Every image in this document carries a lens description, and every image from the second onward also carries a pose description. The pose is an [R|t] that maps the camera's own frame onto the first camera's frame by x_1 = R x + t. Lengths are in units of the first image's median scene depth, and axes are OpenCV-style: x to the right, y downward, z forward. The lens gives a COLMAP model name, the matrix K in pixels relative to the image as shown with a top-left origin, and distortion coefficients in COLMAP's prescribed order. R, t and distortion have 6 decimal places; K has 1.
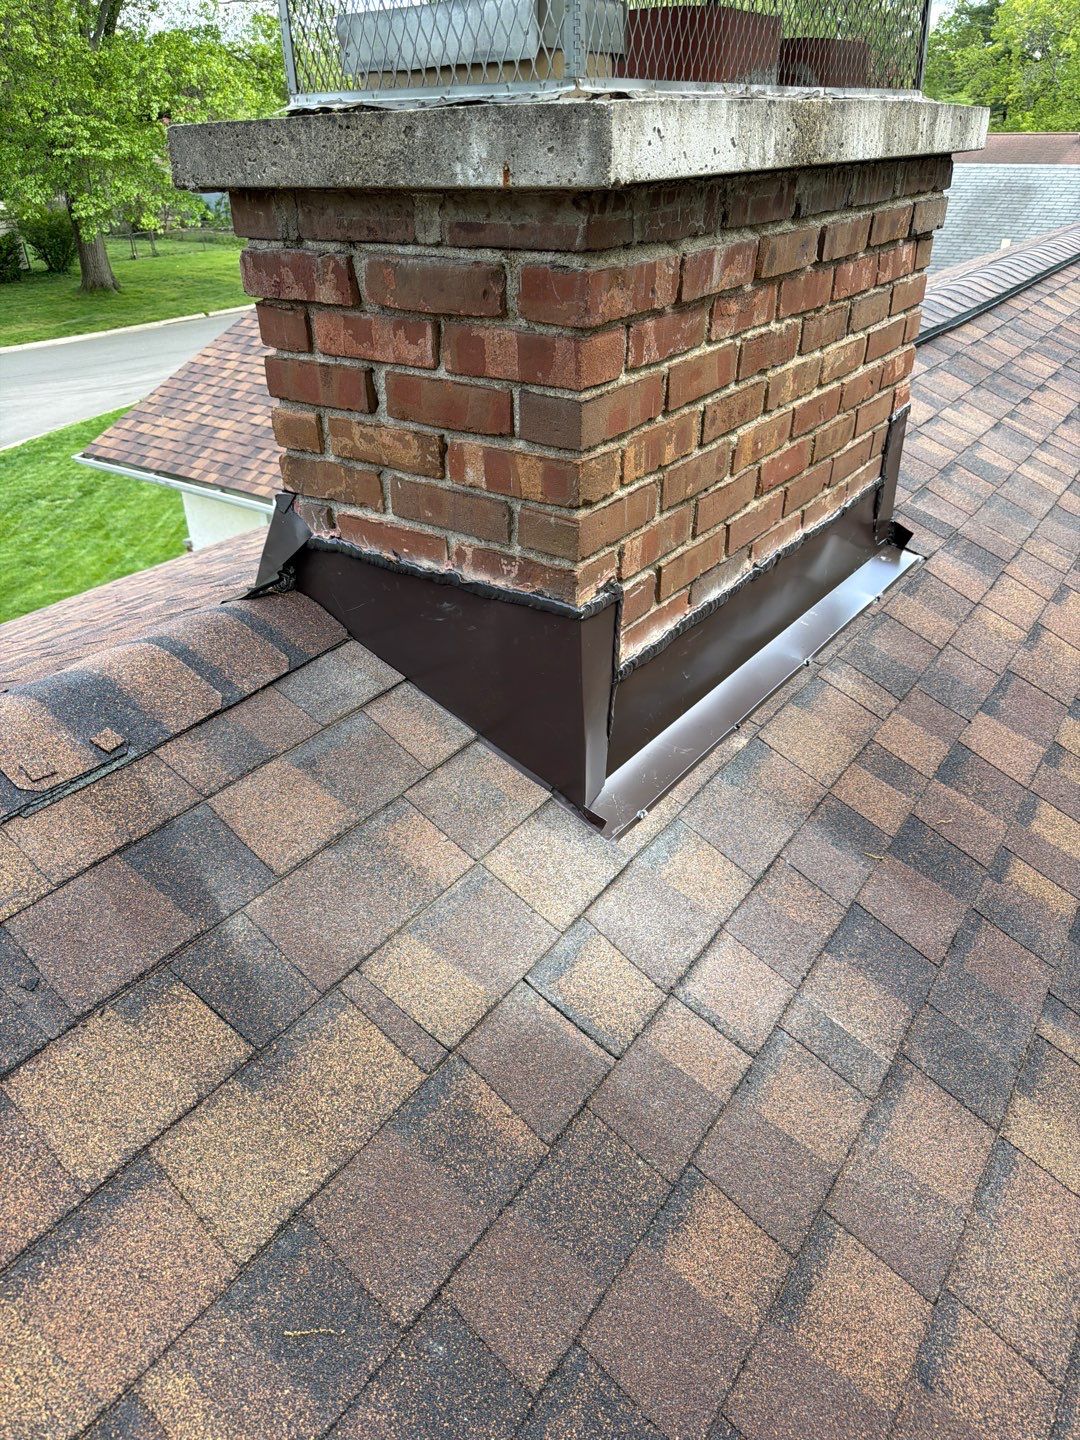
lens RADIAL K [[1001.5, 0, 540.0], [0, 1001.5, 720.0], [0, 0, 1]] dist [0.105567, -0.106179]
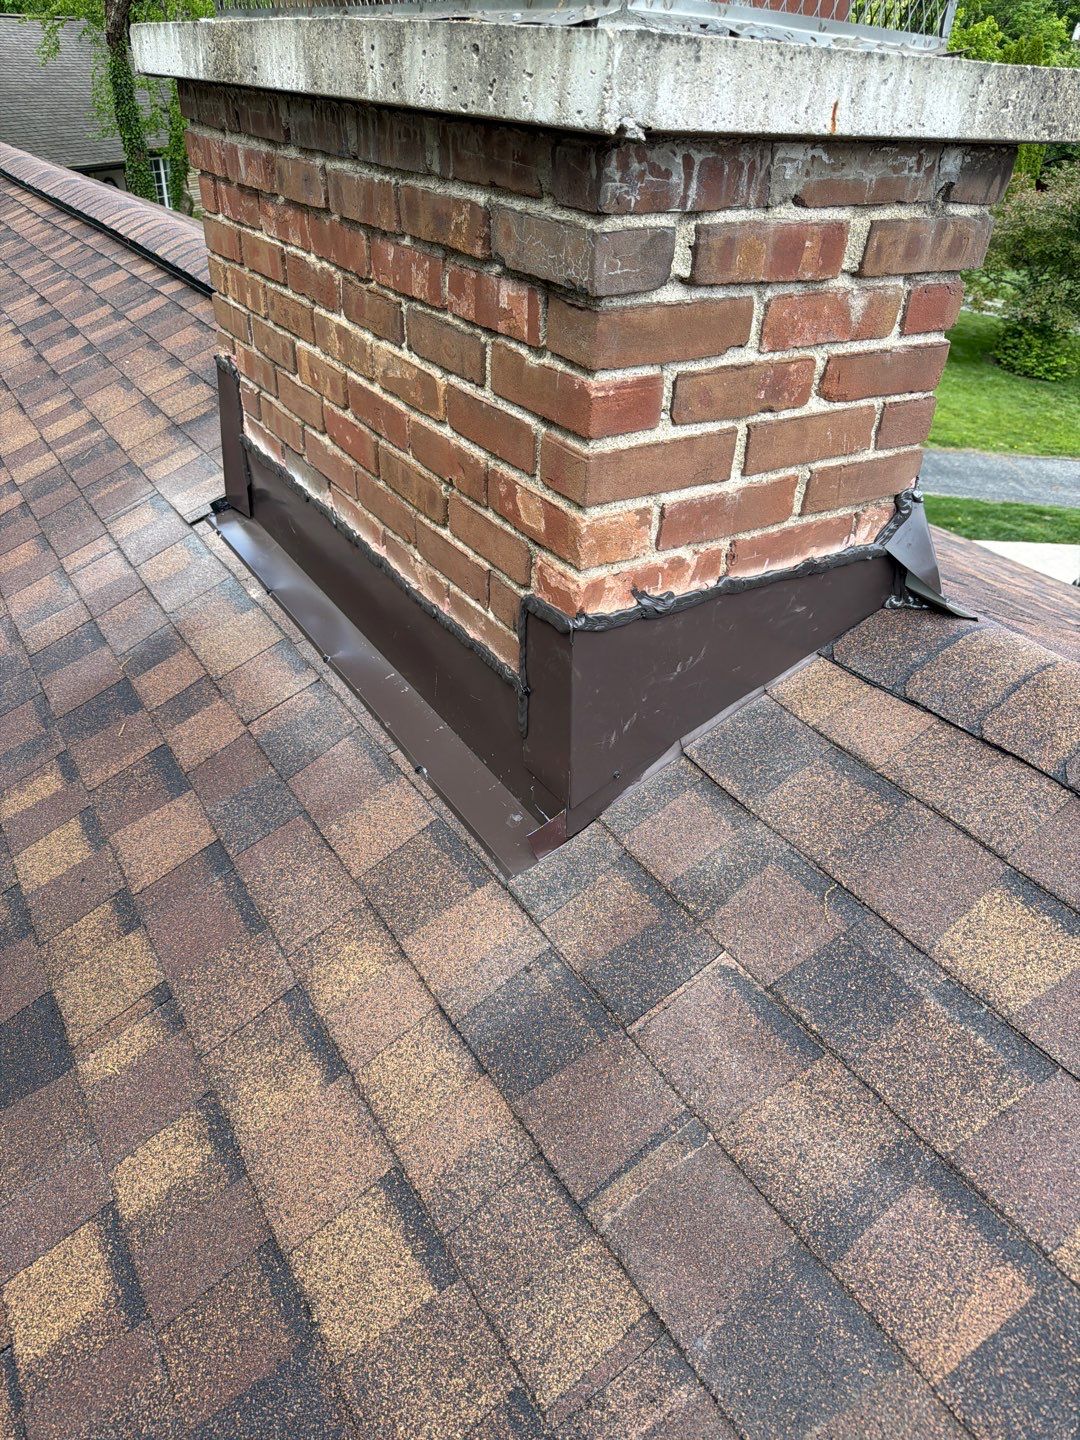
lens RADIAL K [[1001.5, 0, 540.0], [0, 1001.5, 720.0], [0, 0, 1]] dist [0.105567, -0.106179]
pose [[-0.394567, 0.498246, -0.772054, 1.093091], [-0.481556, 0.603468, 0.635554, -0.826432], [0.782573, 0.622556, 0.001825, 1.407894]]
